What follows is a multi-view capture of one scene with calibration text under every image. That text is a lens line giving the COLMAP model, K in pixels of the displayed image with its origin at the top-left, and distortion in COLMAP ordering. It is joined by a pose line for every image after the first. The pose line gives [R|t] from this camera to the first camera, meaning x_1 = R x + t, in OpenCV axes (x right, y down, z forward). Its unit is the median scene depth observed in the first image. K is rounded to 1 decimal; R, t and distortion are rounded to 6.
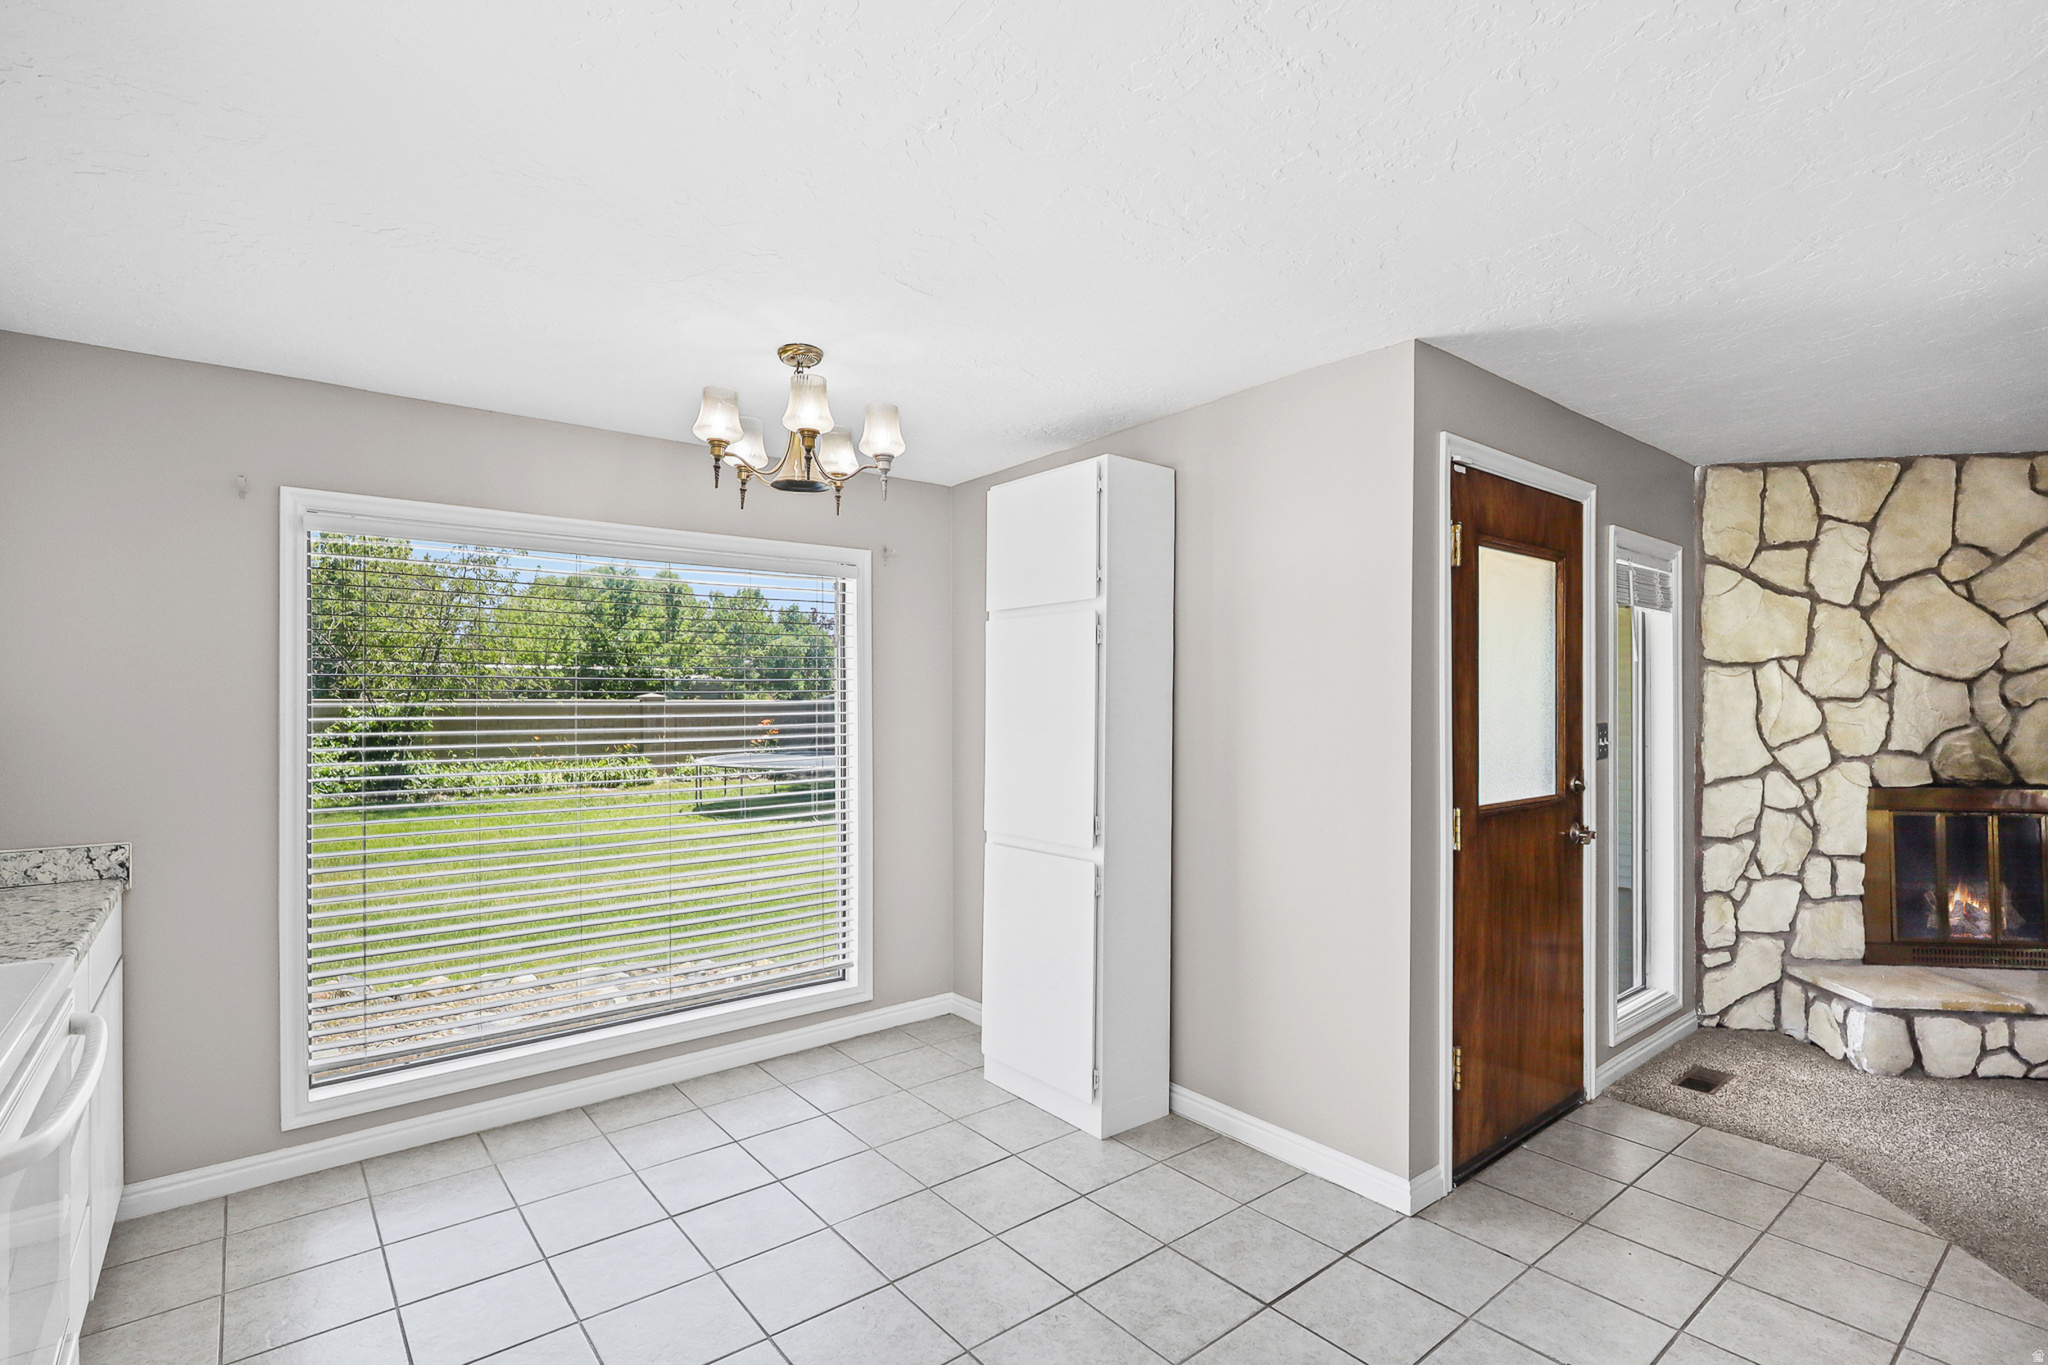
lens RADIAL K [[958.6, 0, 1024.9], [0, 958.6, 679.9], [0, 0, 1]] dist [0.000576, 0.000602]
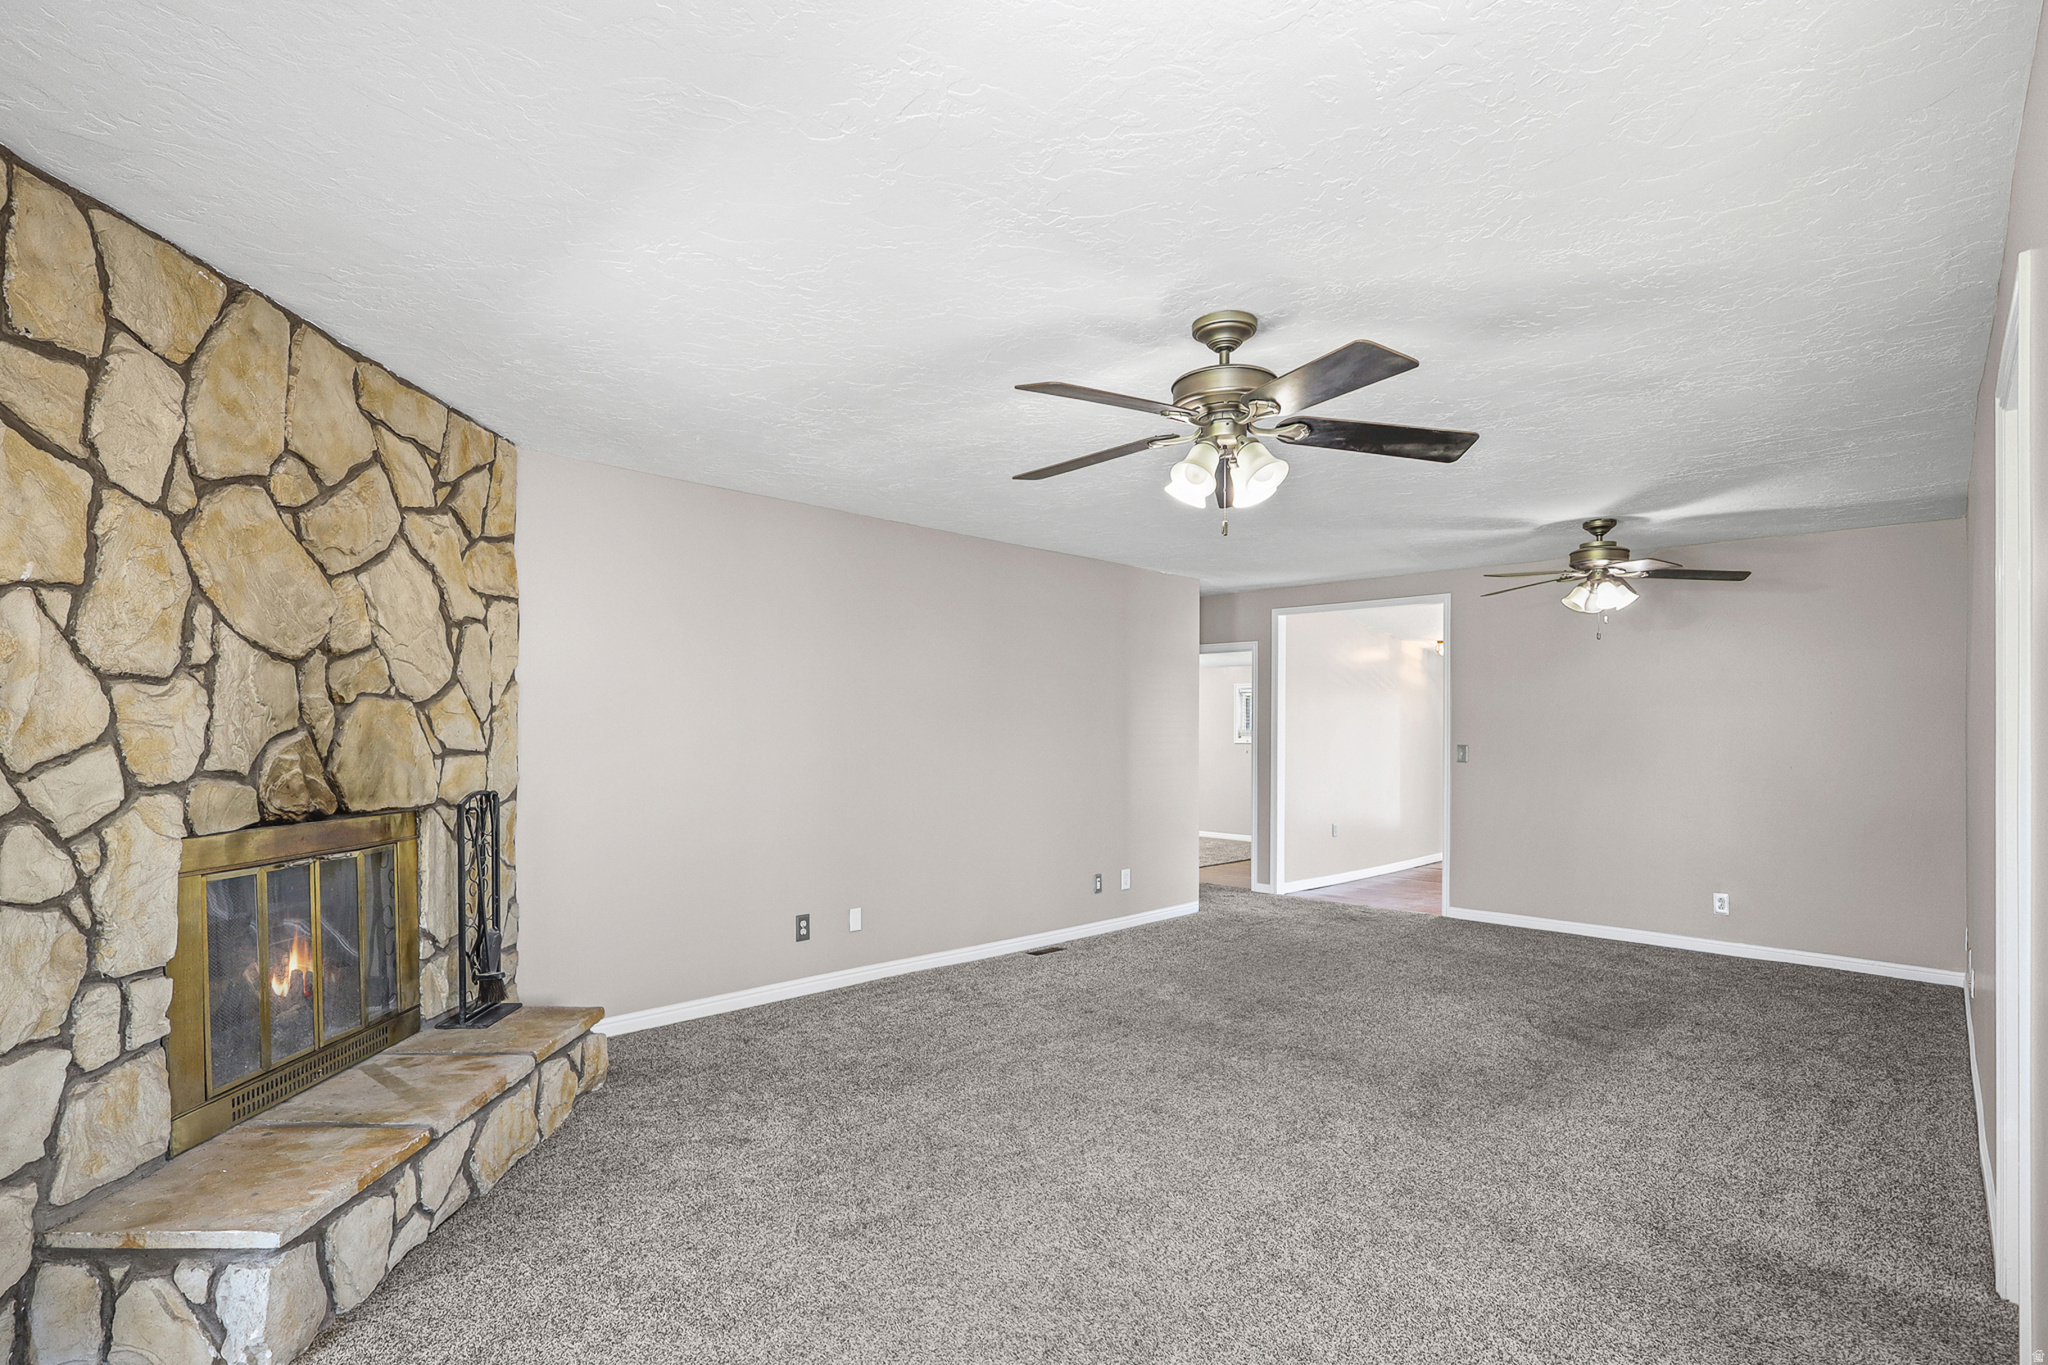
lens RADIAL K [[979.3, 0, 973.2], [0, 979.3, 740.6], [0, 0, 1]] dist [0.001968, 0.000542]
pose [[-0.077421, 0.001411, 0.996997, 0.274815], [-0.011946, 0.999926, -0.002343, 0.050518], [-0.996927, -0.012091, -0.077398, 0.583385]]
